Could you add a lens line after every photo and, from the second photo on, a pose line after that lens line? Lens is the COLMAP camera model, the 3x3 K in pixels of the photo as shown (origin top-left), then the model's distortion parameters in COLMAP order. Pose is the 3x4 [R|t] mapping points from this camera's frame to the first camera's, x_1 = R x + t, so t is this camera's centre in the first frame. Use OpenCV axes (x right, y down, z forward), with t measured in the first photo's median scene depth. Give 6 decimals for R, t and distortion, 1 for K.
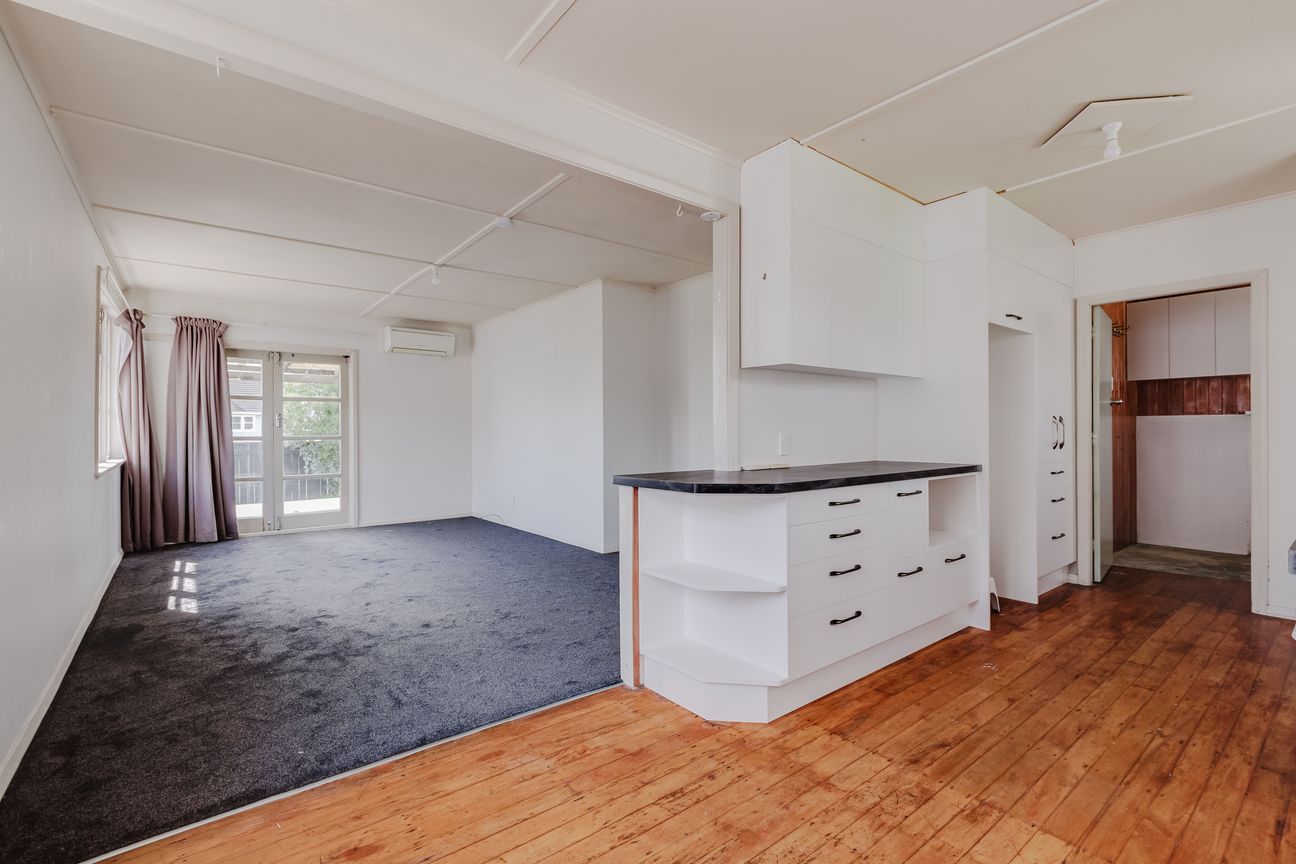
lens RADIAL K [[581.9, 0, 648.0], [0, 581.9, 432.0], [0, 0, 1]] dist [0.001137, 0.000216]
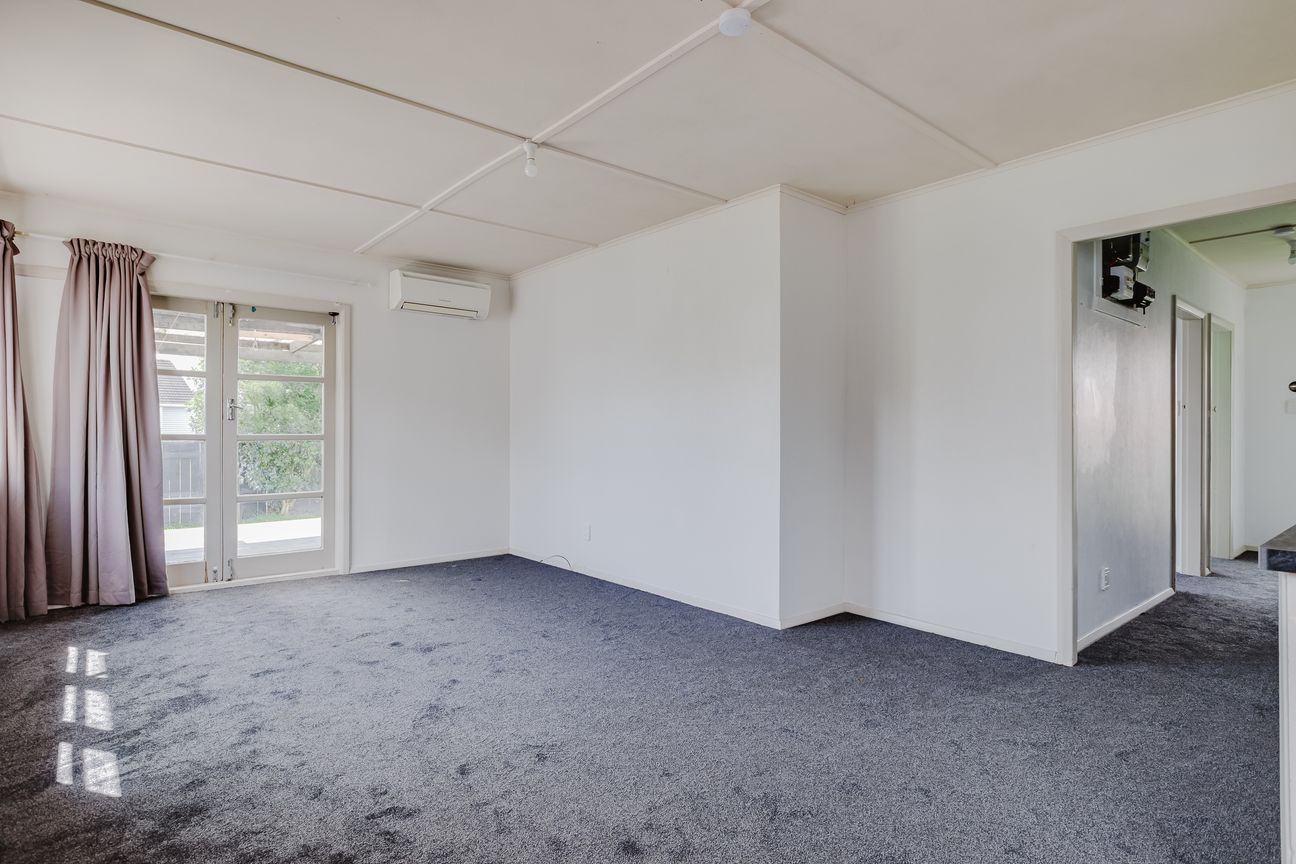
lens RADIAL K [[679.9, 0, 648.0], [0, 679.9, 432.0], [0, 0, 1]] dist [-0.000887, -0.000727]
pose [[0.999430, 0.008773, 0.032589, -0.236779], [-0.008753, 0.999961, -0.000762, 0.001189], [-0.032594, 0.000476, 0.999469, 0.280015]]
